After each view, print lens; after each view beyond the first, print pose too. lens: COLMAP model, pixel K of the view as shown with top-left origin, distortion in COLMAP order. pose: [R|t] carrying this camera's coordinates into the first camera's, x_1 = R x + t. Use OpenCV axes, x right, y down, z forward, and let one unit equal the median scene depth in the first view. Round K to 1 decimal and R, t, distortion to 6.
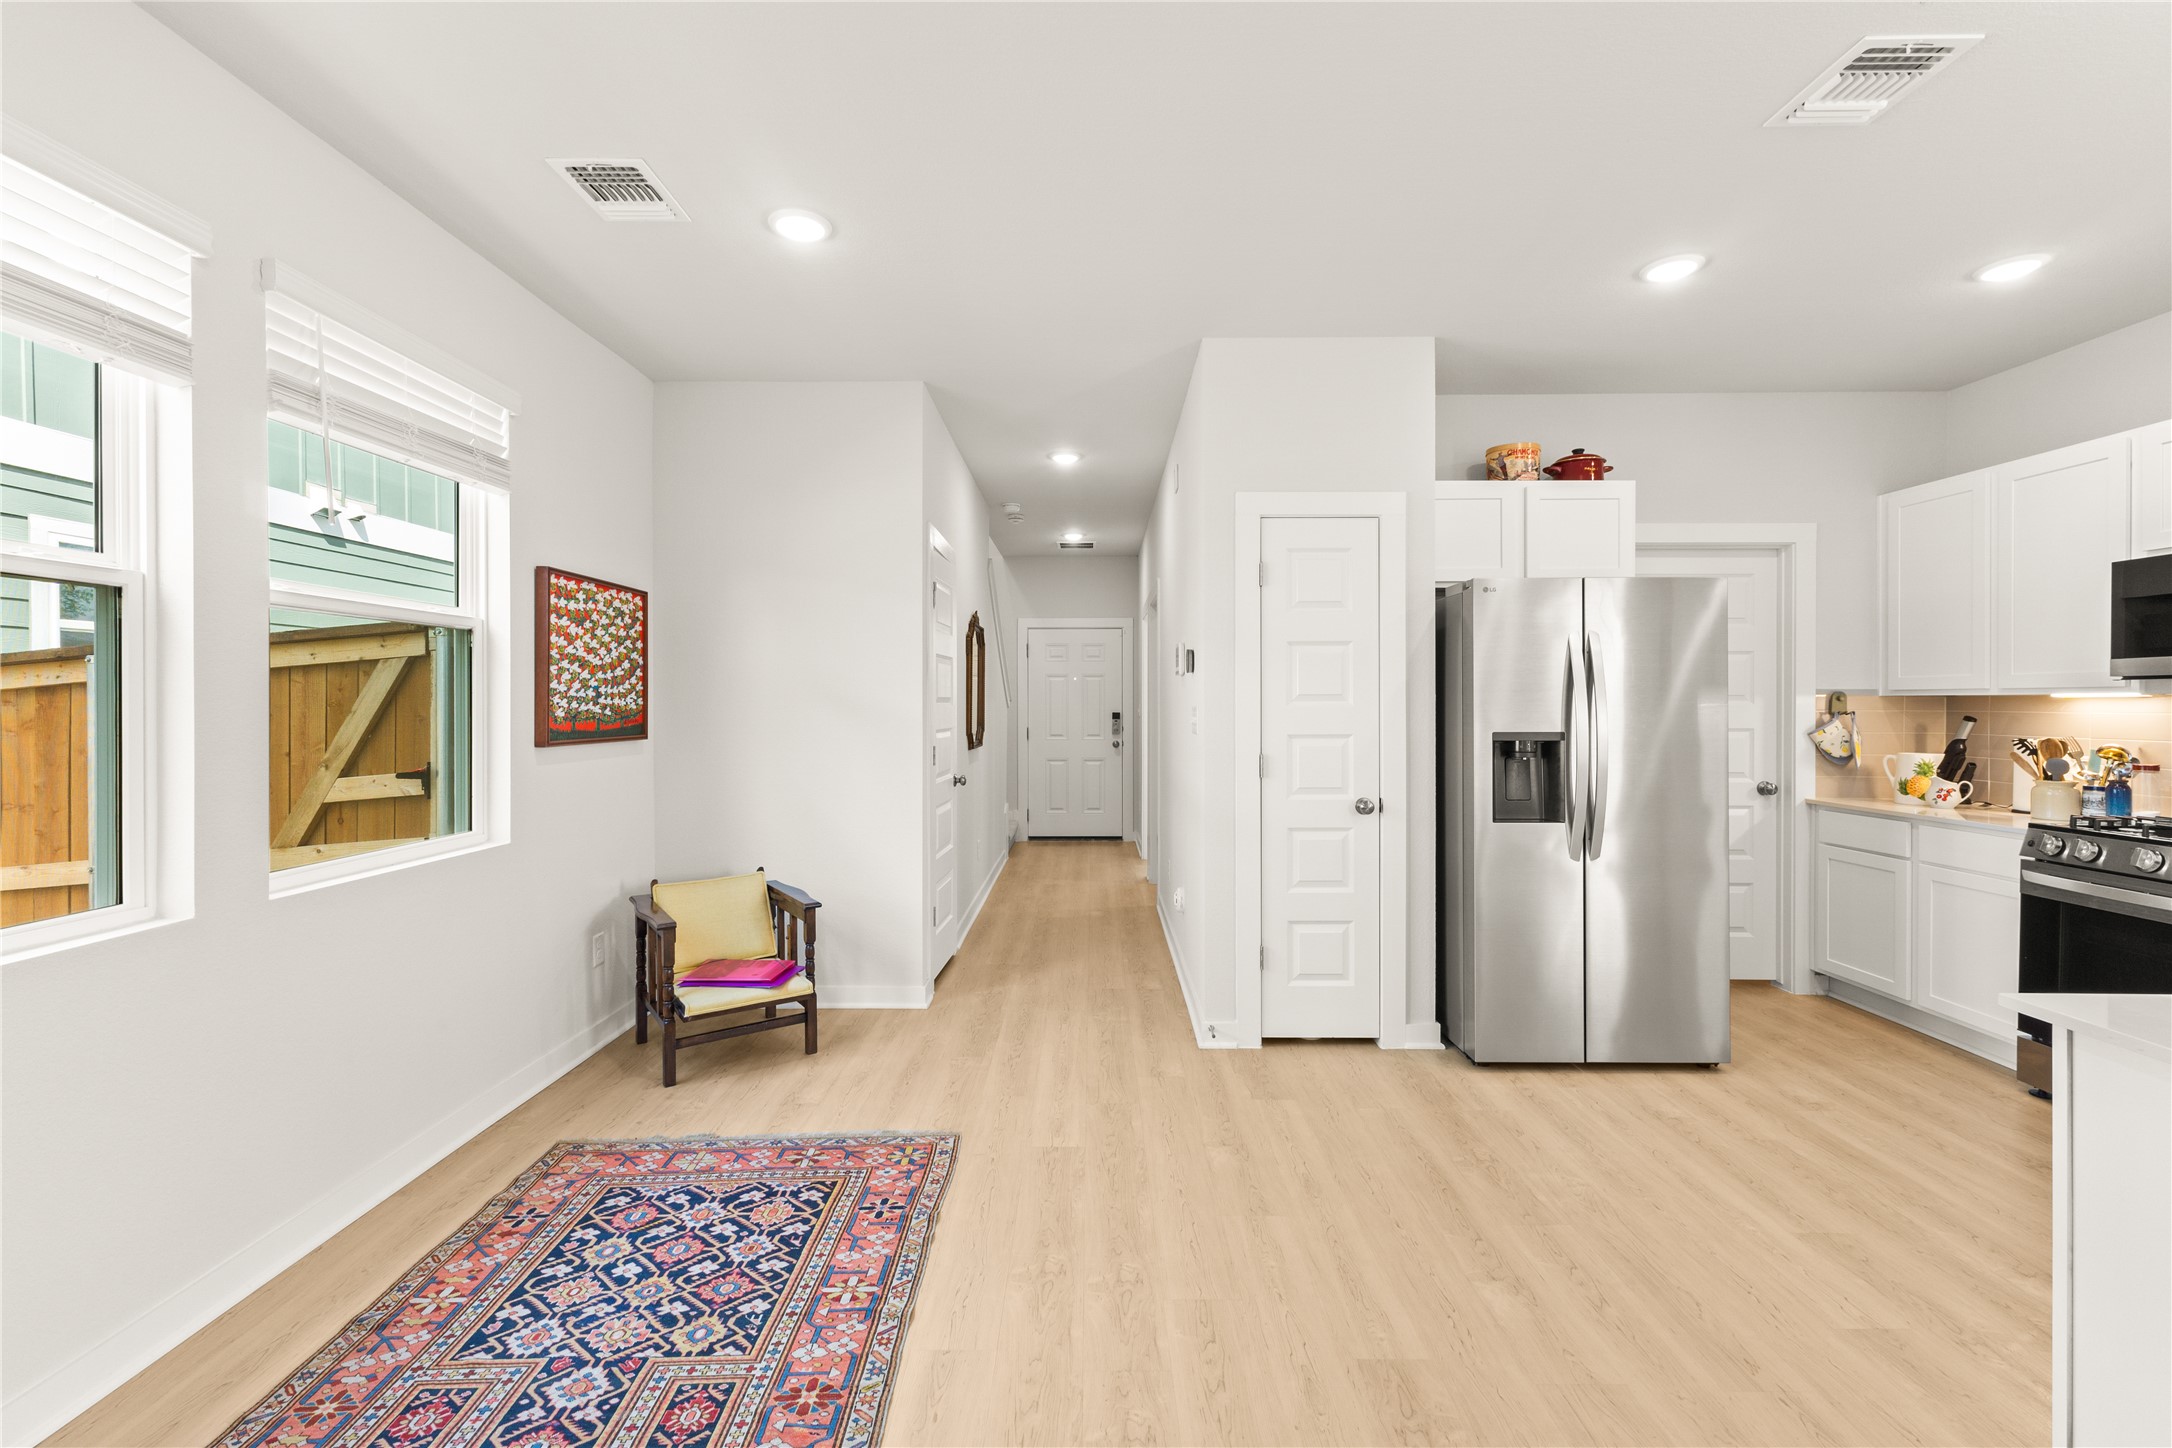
lens RADIAL K [[912.2, 0, 1085.0], [0, 912.2, 707.7], [0, 0, 1]] dist [0.005791, -0.001001]
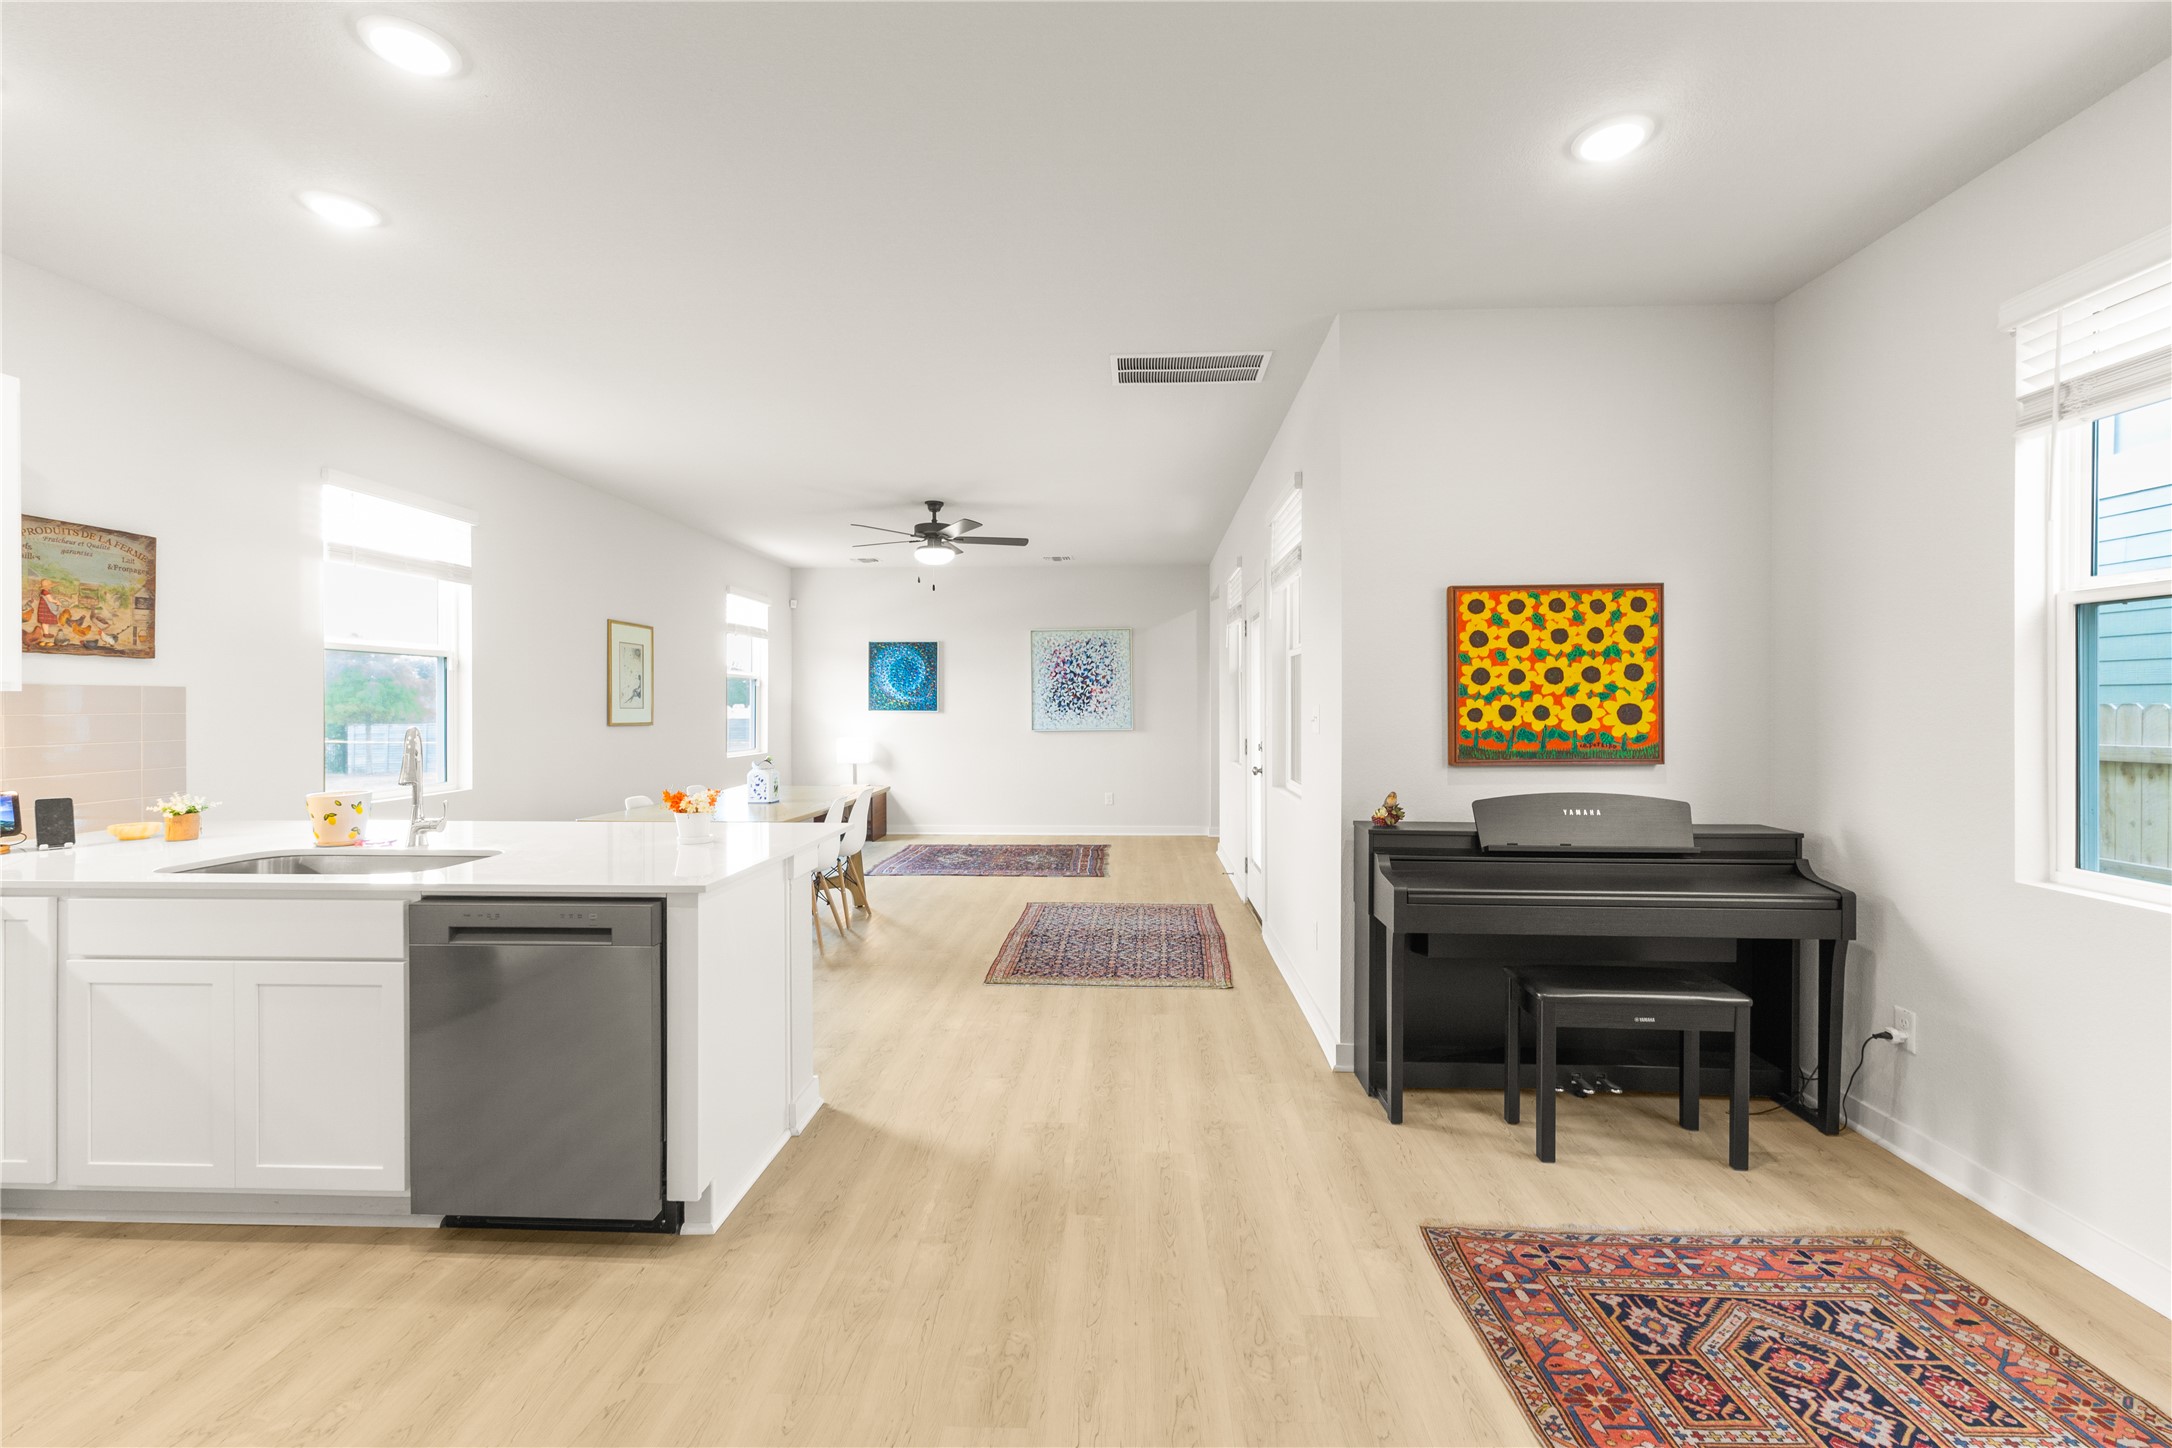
lens RADIAL K [[912.2, 0, 1078.9], [0, 912.2, 713.5], [0, 0, 1]] dist [0.005791, -0.001001]
pose [[-0.998793, 0.002403, 0.049050, 0.104566], [0.002859, 0.999953, 0.009230, -0.002941], [-0.049026, 0.009360, -0.998754, 0.998346]]
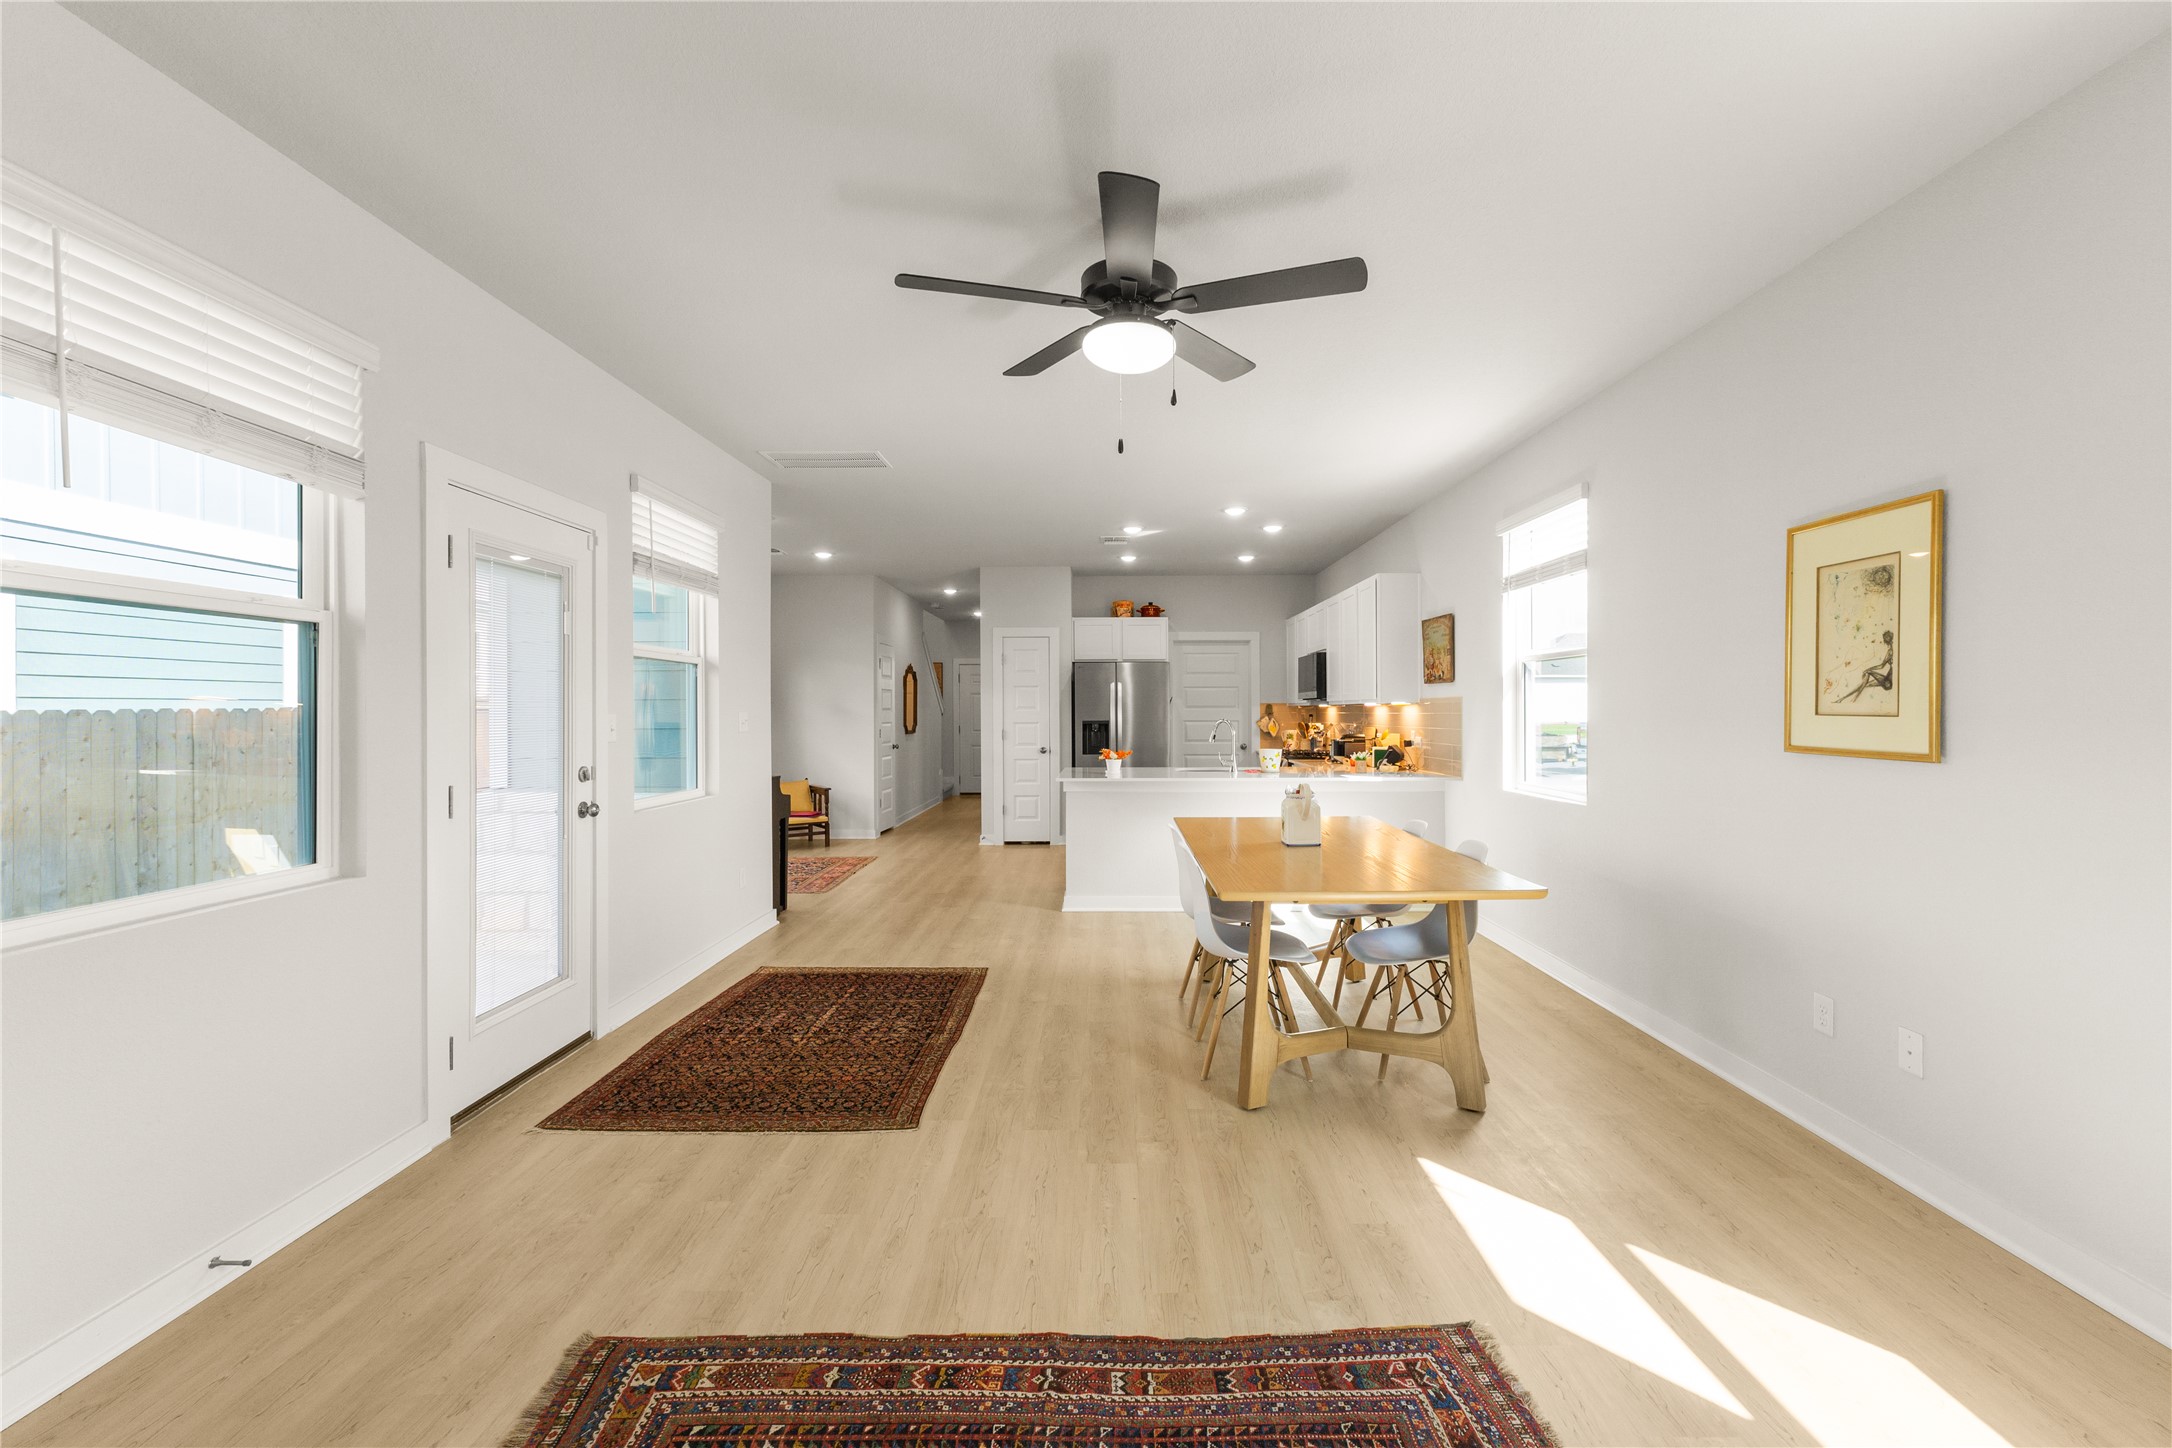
lens RADIAL K [[912.2, 0, 1101.1], [0, 912.2, 715.3], [0, 0, 1]] dist [0.005791, -0.001001]
pose [[0.999982, -0.000998, 0.005897, 0.450607], [0.000968, 0.999986, 0.005125, -0.003352], [-0.005902, -0.005120, 0.999969, -1.551648]]
